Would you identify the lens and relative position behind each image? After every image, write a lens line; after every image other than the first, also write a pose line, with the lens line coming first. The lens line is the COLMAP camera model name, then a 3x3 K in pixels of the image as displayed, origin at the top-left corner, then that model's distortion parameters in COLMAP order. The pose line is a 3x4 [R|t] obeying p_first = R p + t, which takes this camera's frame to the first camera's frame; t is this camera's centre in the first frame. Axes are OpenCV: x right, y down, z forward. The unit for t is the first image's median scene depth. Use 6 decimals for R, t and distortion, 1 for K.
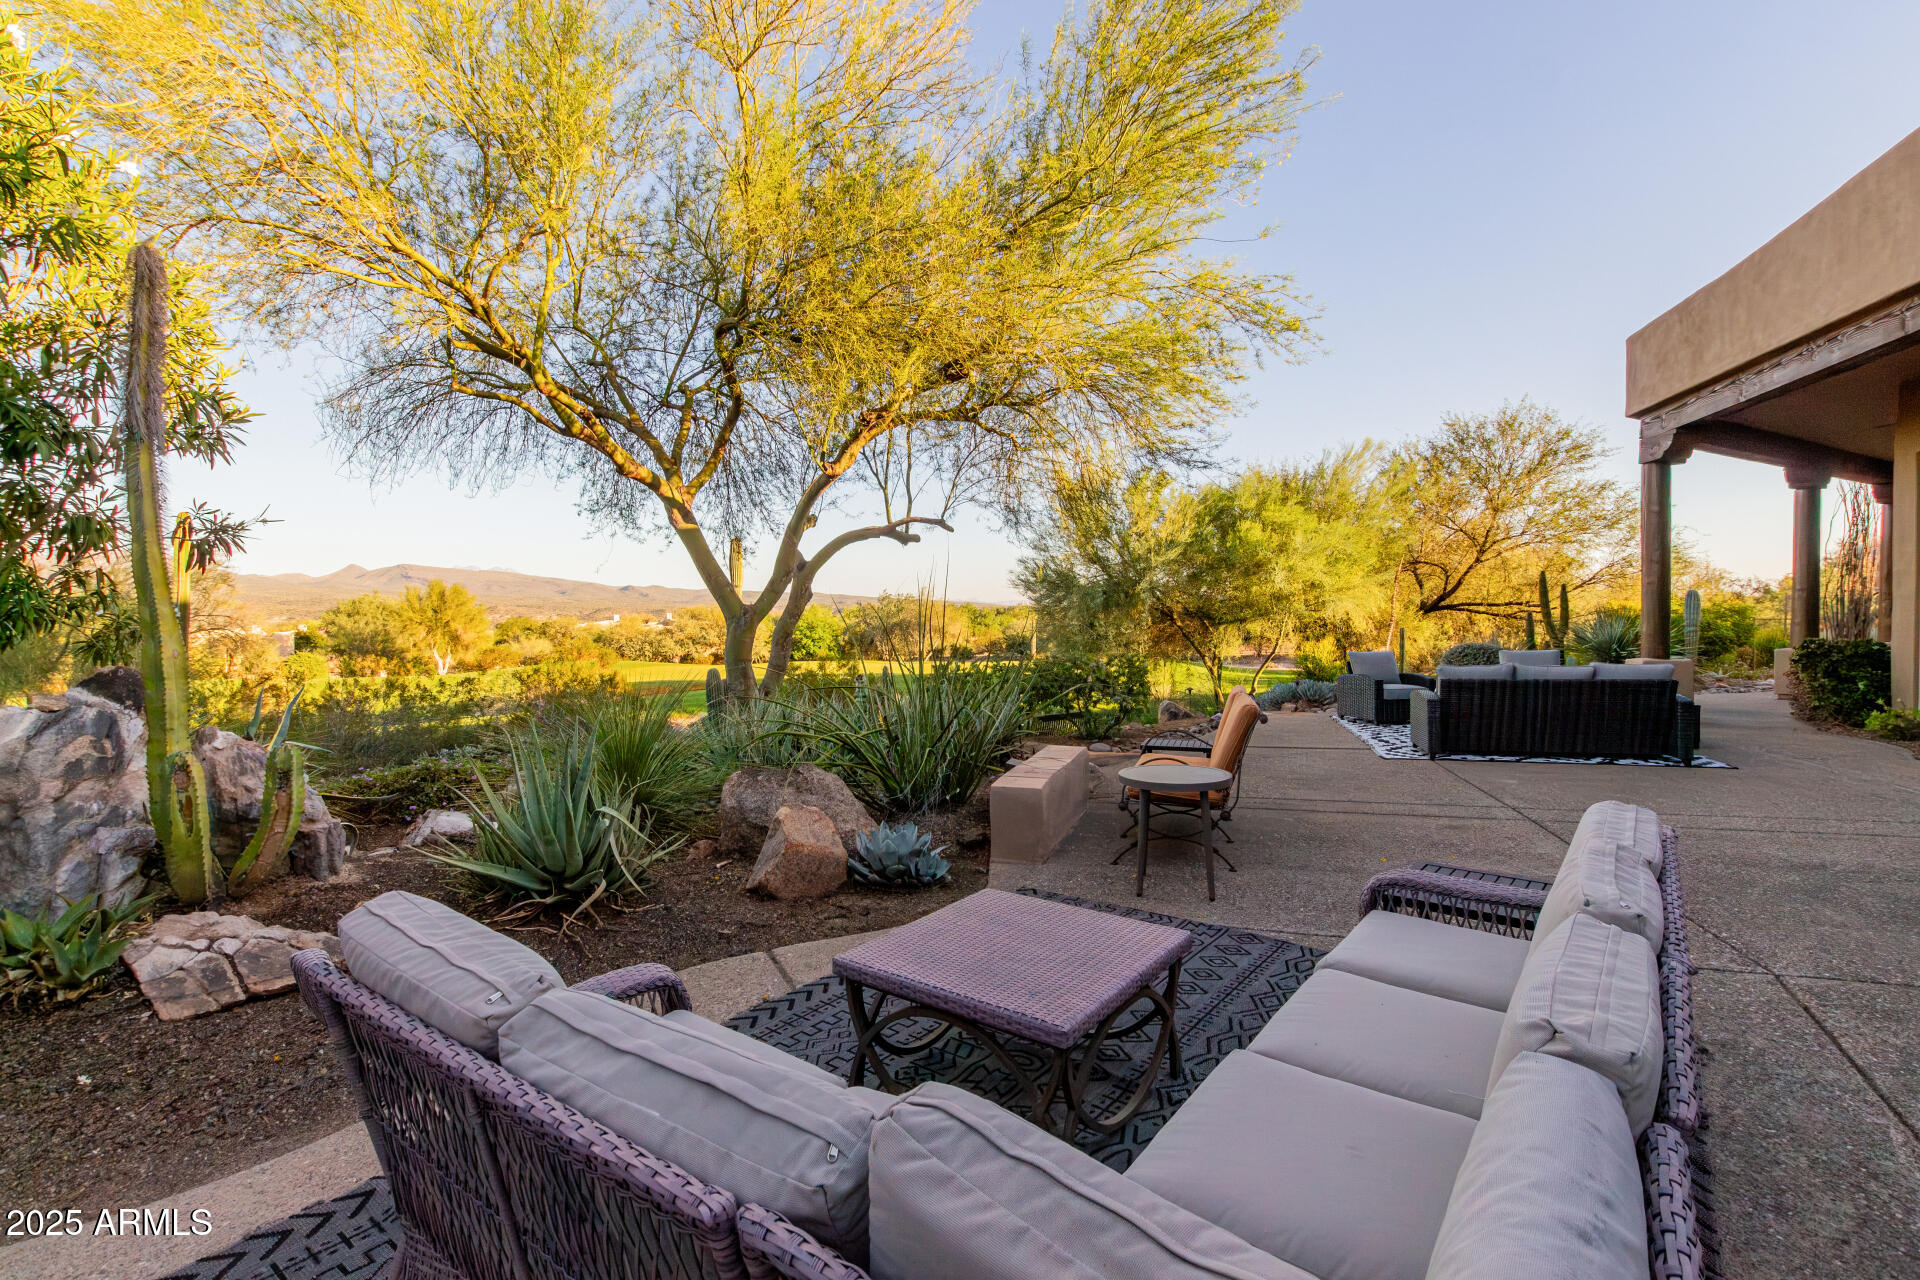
lens RADIAL K [[869.0, 0, 973.5], [0, 869.0, 638.5], [0, 0, 1]] dist [0.009898, -0.003618]
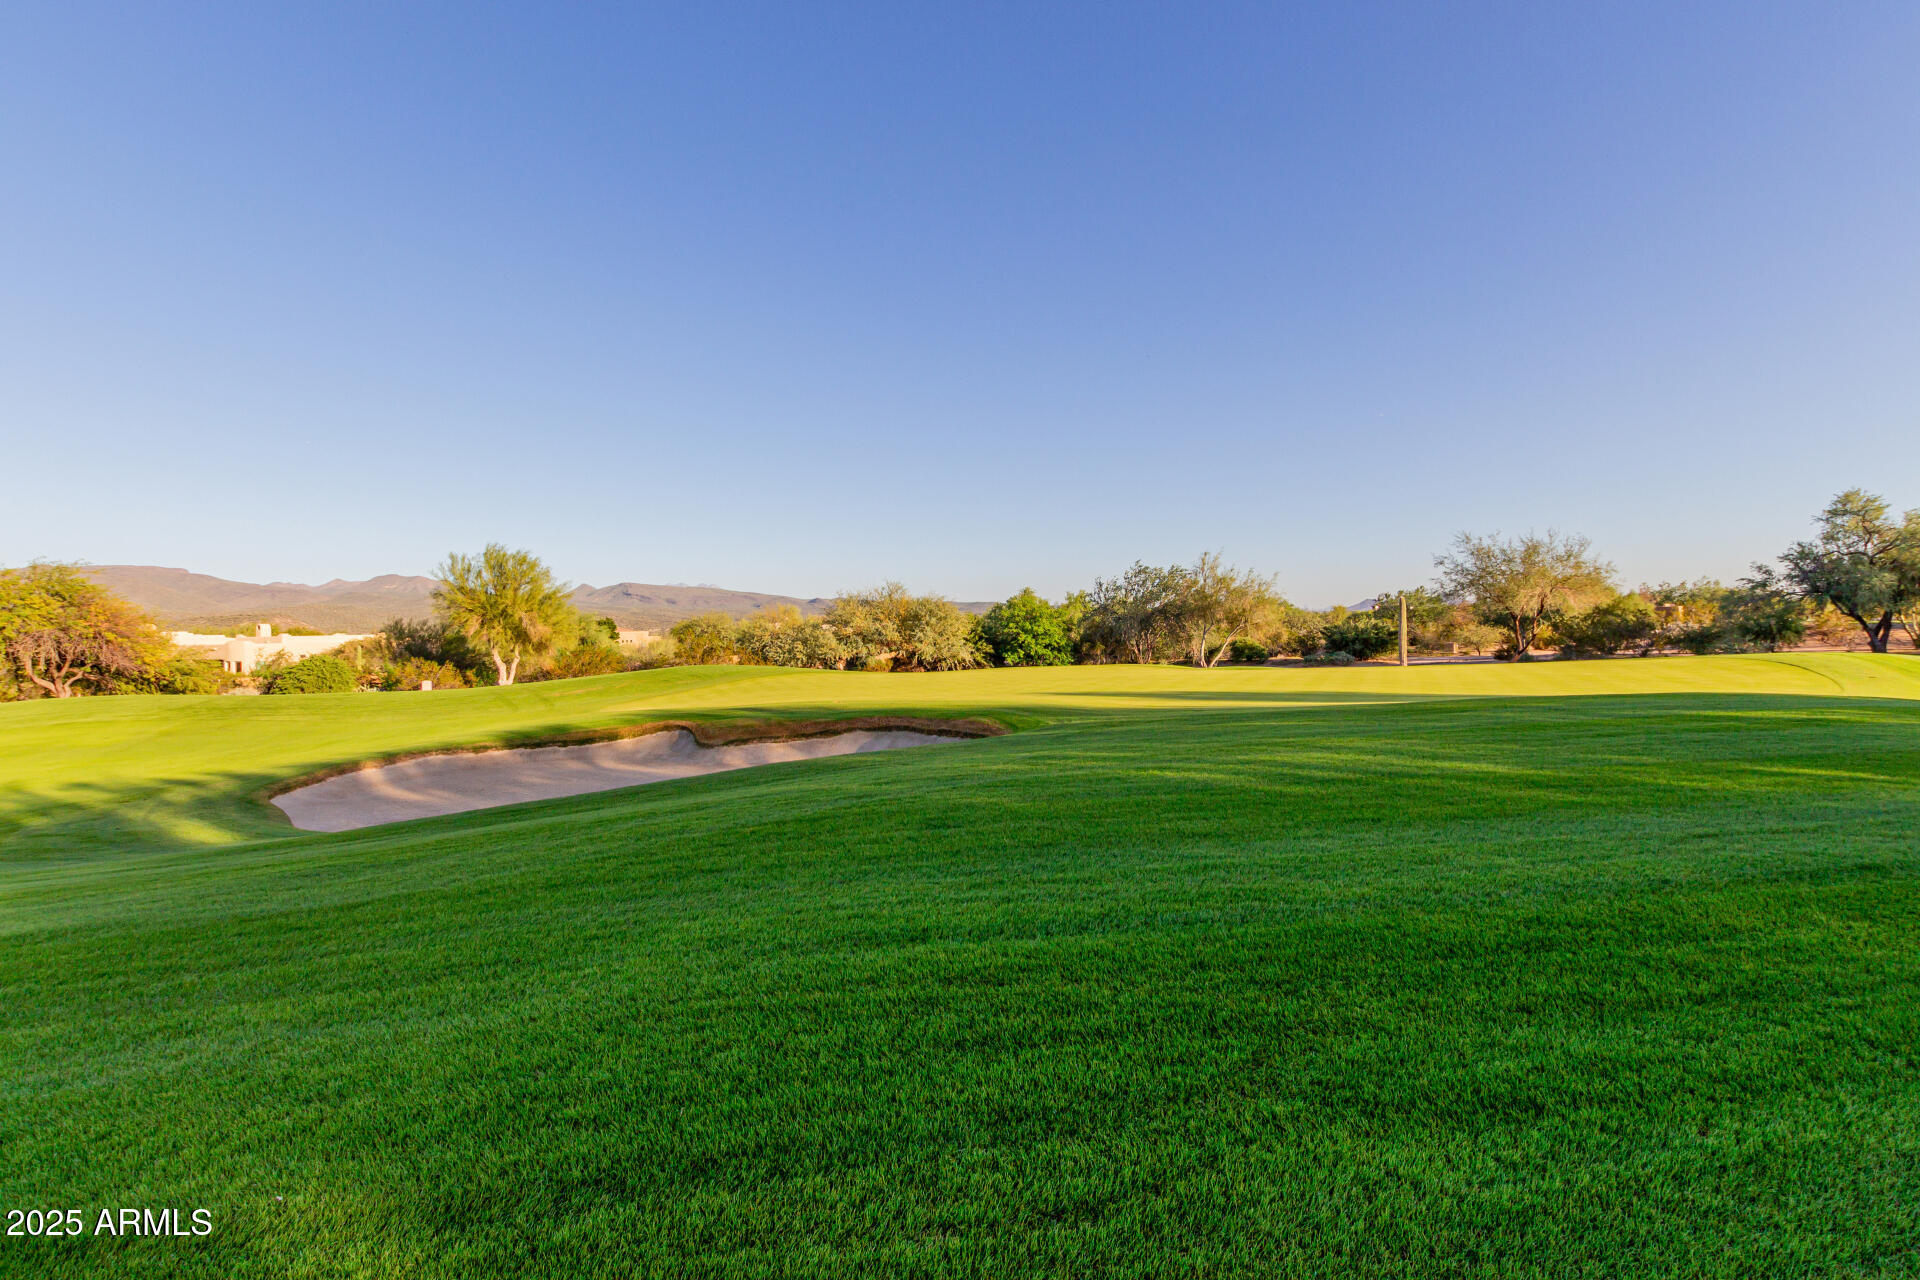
lens RADIAL K [[869.0, 0, 961.3], [0, 869.0, 625.1], [0, 0, 1]] dist [0.009898, -0.003618]
pose [[0.977235, -0.013781, -0.211710, -0.103163], [0.008473, 0.999627, -0.025957, 0.011405], [0.211989, 0.023572, 0.976988, 0.349657]]
